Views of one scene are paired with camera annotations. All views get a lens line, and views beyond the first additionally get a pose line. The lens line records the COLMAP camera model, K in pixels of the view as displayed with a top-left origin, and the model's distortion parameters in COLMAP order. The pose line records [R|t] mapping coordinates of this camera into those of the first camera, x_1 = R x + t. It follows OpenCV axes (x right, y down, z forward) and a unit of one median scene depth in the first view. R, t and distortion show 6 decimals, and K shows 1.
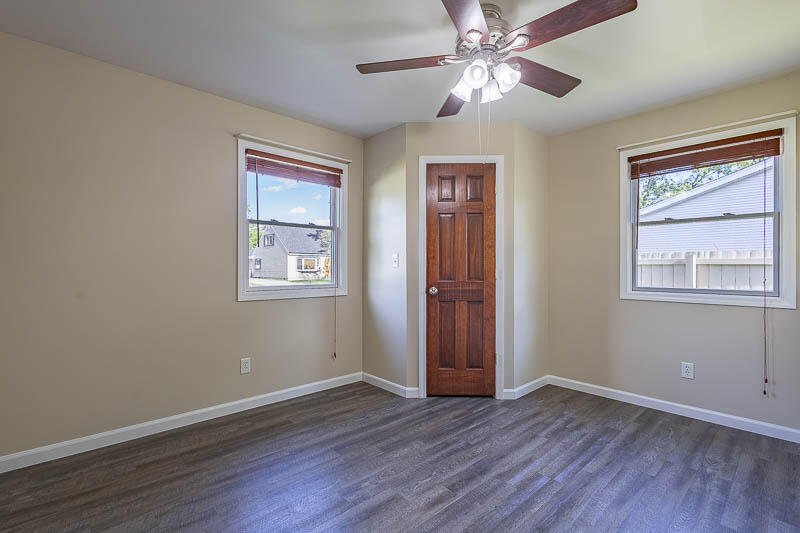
lens RADIAL K [[382.5, 0, 400.0], [0, 382.5, 266.5], [0, 0, 1]] dist [0.016173, 0.000082]
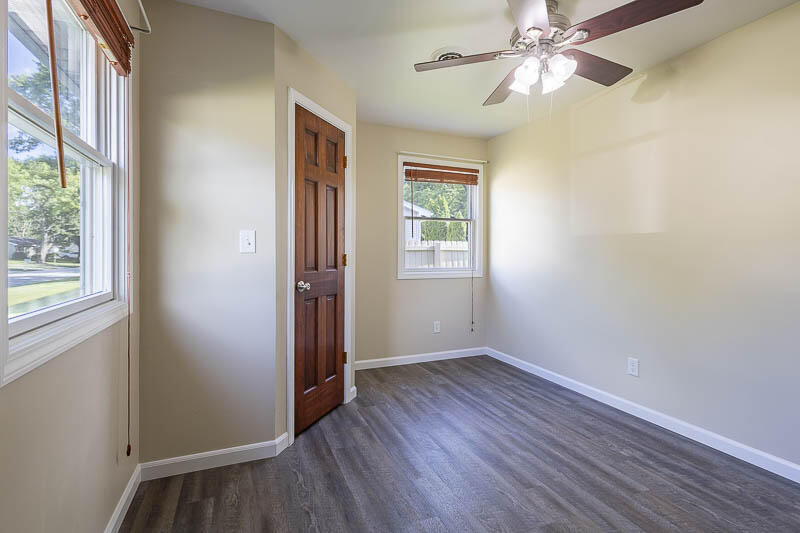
lens RADIAL K [[380.8, 0, 402.0], [0, 380.8, 252.9], [0, 0, 1]] dist [0.027611, 0.000100]
pose [[0.331668, -0.001697, 0.943395, -0.589839], [-0.005094, 0.999981, 0.003590, -0.001088], [-0.943383, -0.005997, 0.331652, 0.666157]]
